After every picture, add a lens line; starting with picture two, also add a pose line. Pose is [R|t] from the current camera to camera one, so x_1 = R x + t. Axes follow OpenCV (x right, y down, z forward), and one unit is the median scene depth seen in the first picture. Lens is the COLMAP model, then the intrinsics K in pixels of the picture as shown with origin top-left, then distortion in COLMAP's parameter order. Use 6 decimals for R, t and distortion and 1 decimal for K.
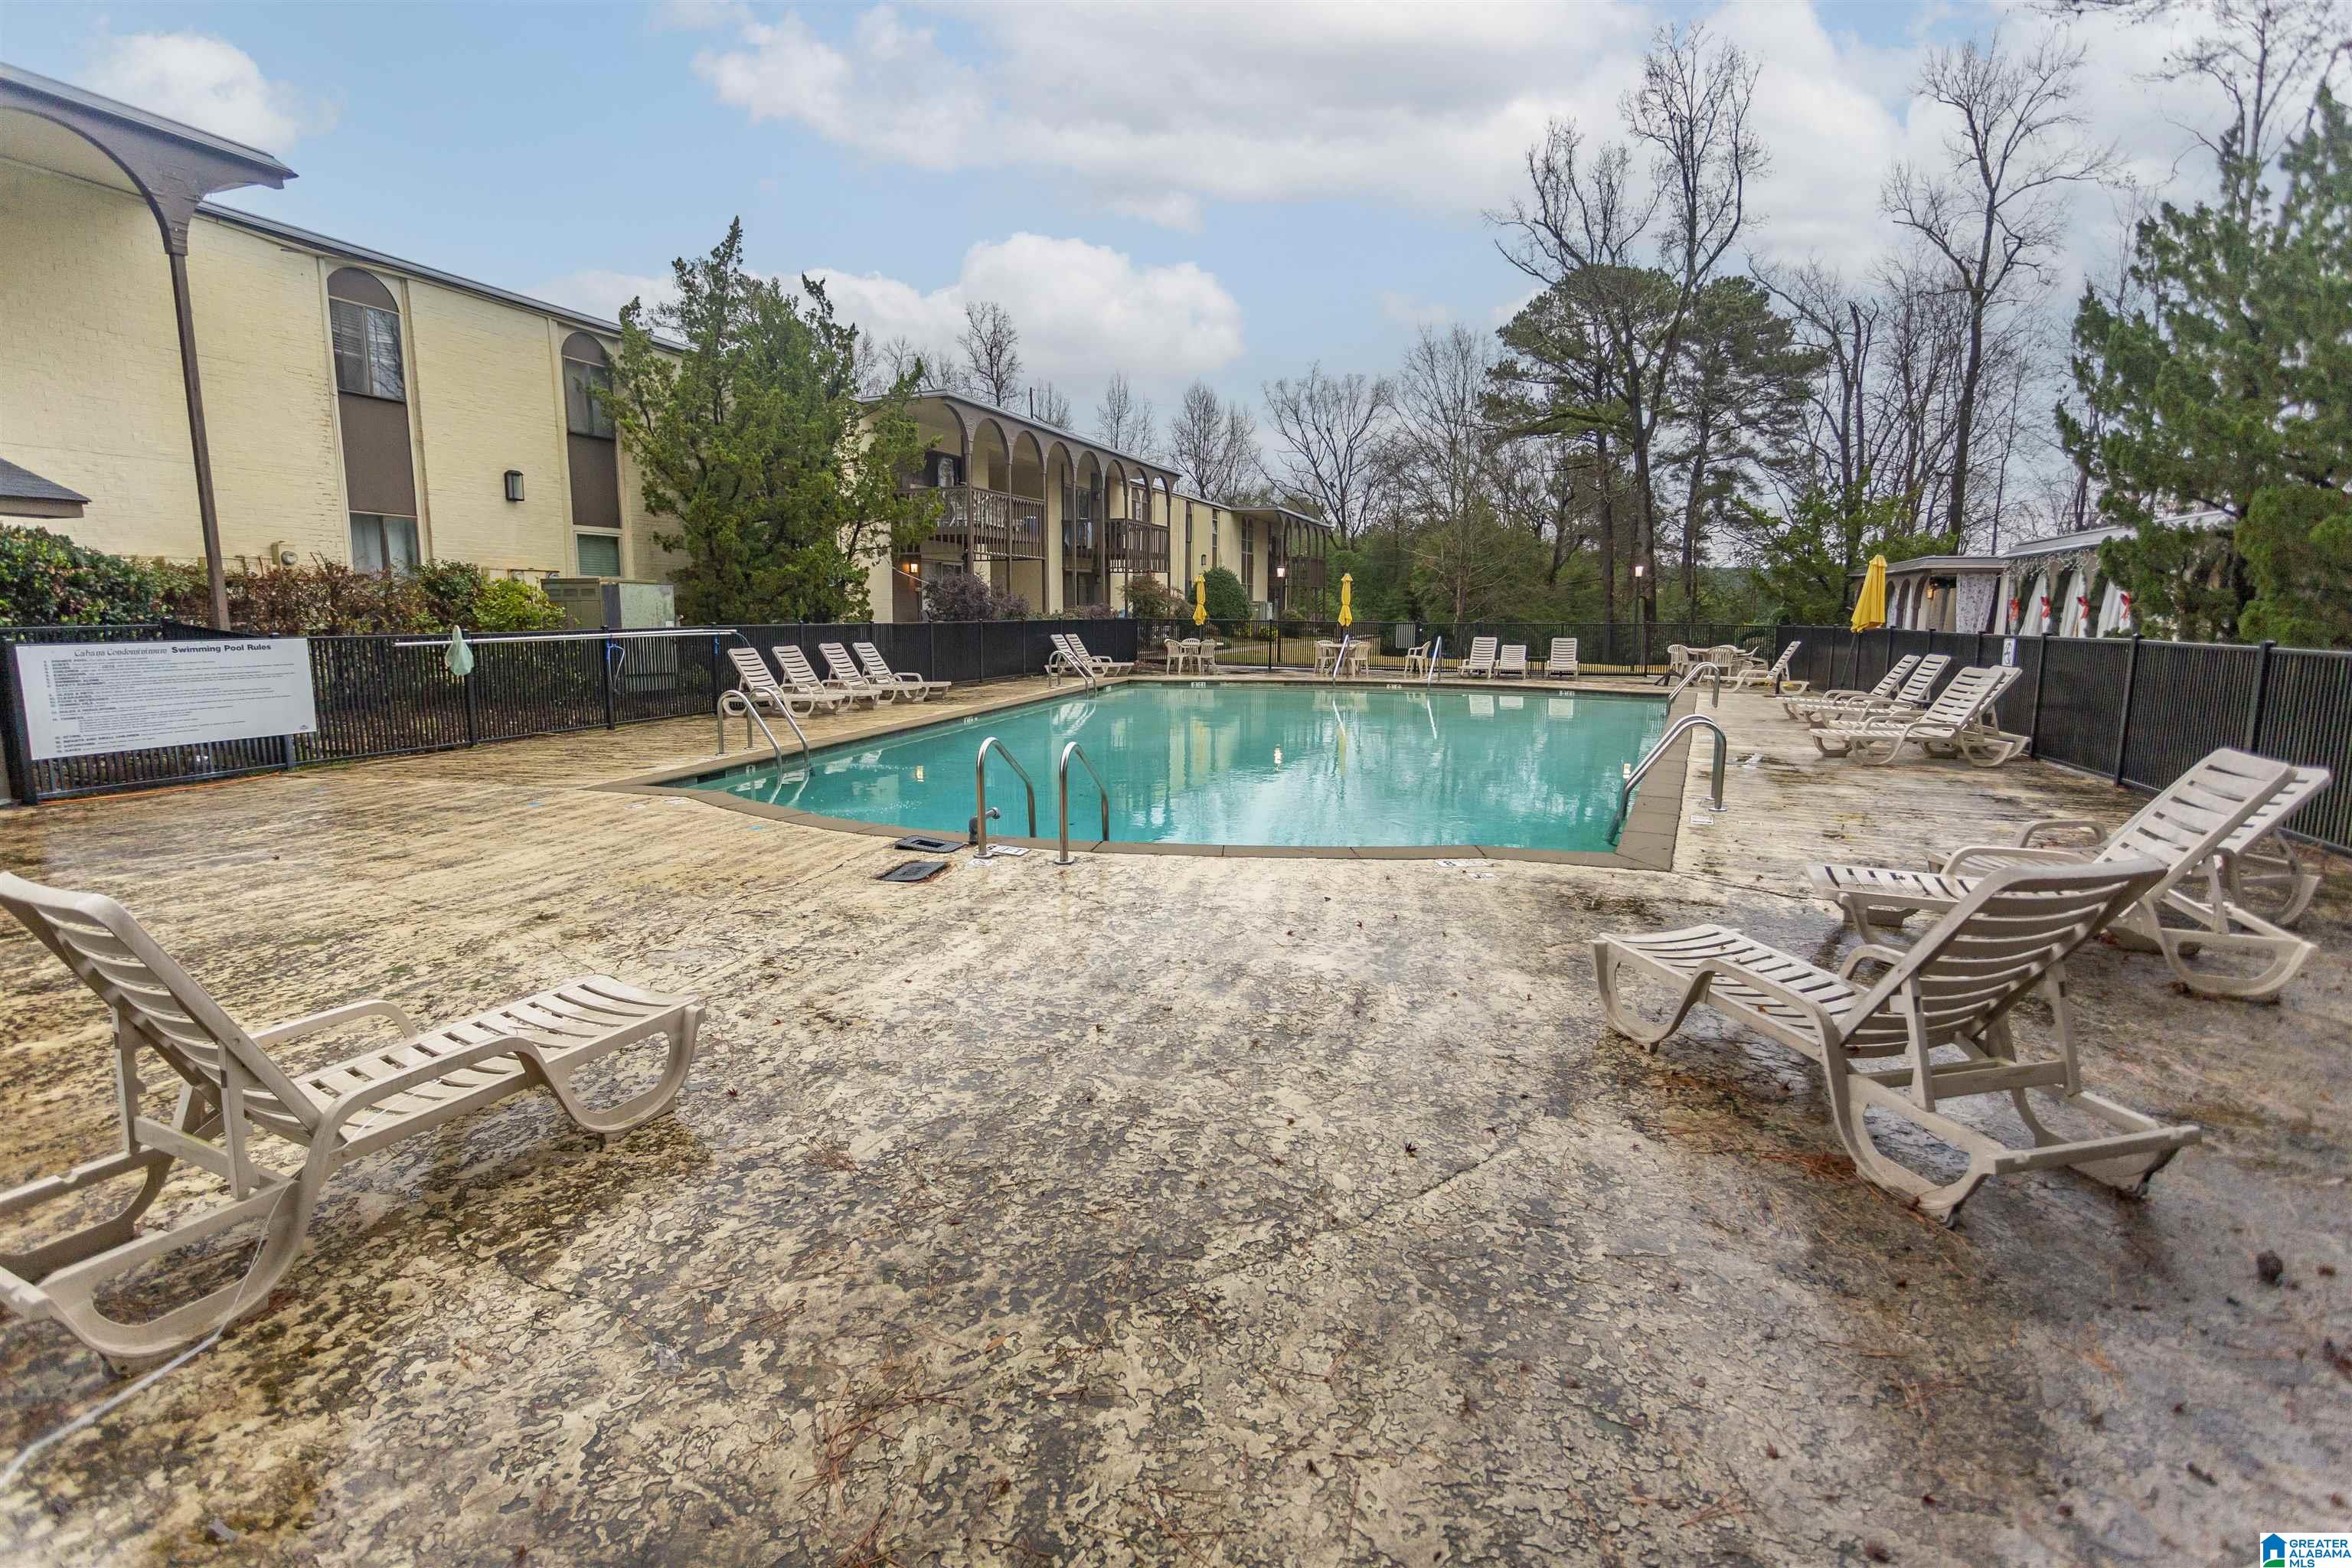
lens RADIAL K [[1107.6, 0, 1166.3], [0, 1107.6, 777.3], [0, 0, 1]] dist [0.004161, 0.000103]
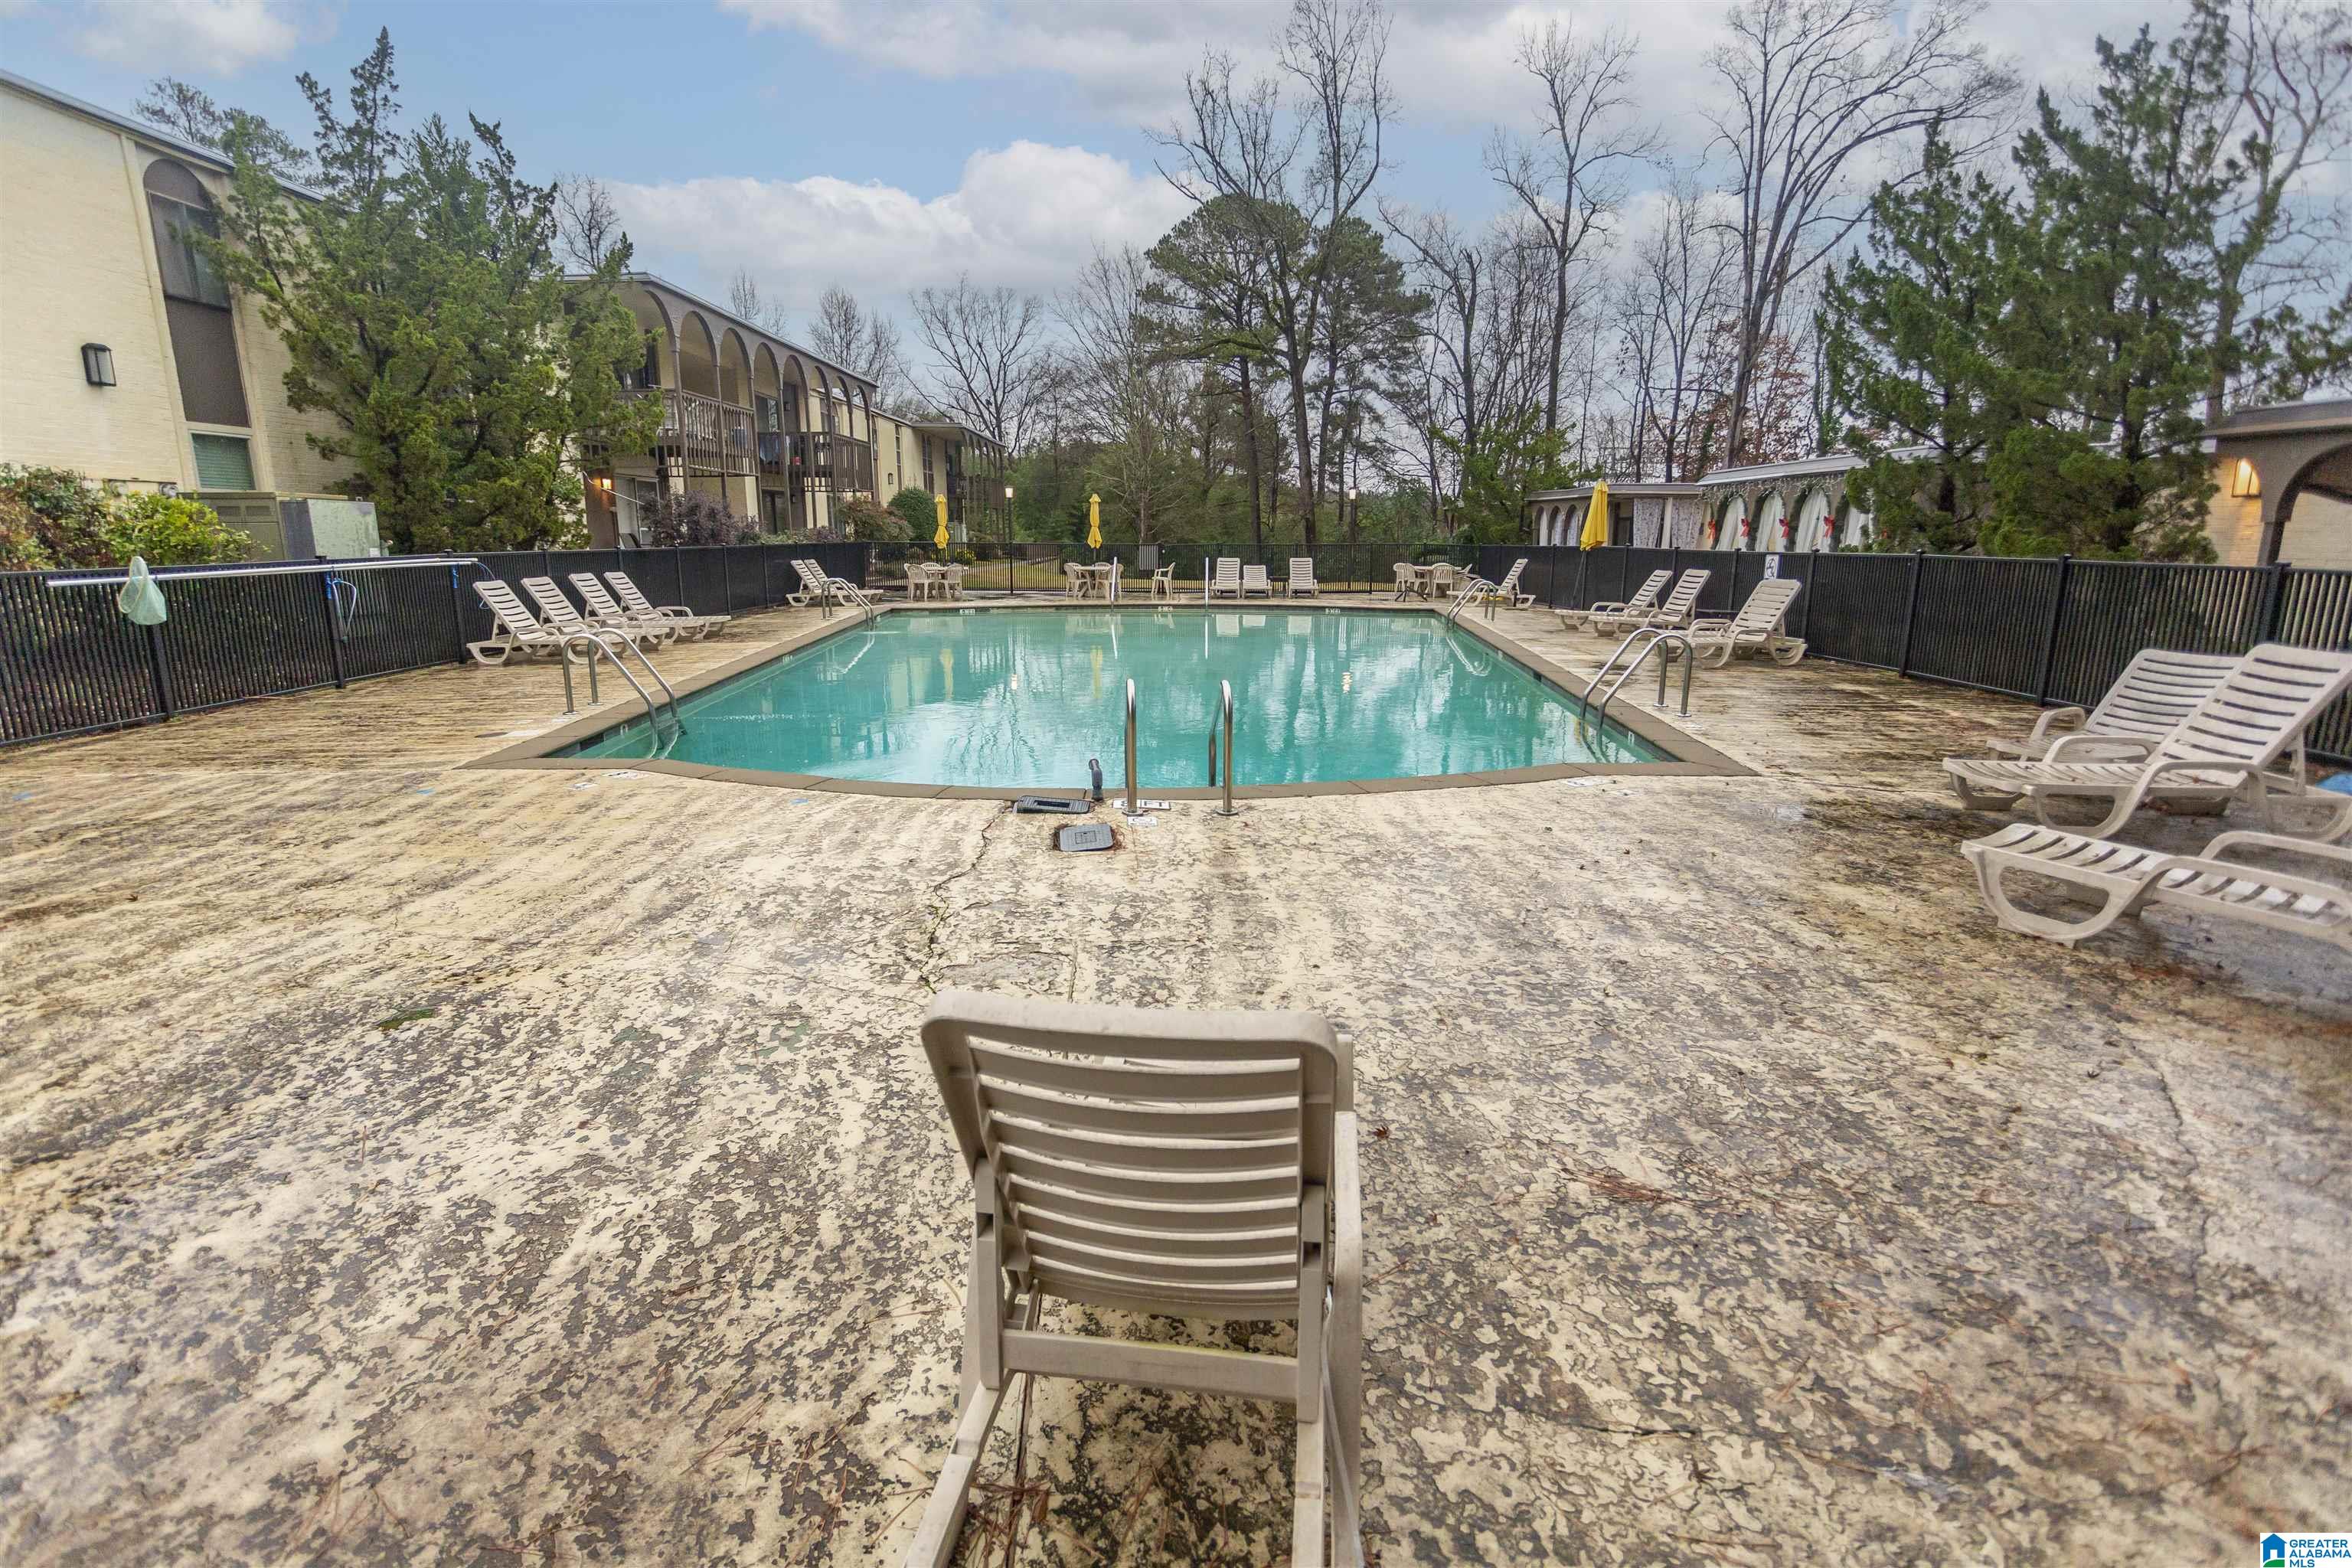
lens RADIAL K [[1107.6, 0, 1175.7], [0, 1107.6, 770.1], [0, 0, 1]] dist [0.004161, 0.000103]
pose [[0.949241, -0.068819, 0.306929, -0.134075], [0.049696, 0.996329, 0.069700, -0.007750], [-0.310599, -0.050909, 0.949177, 0.050258]]
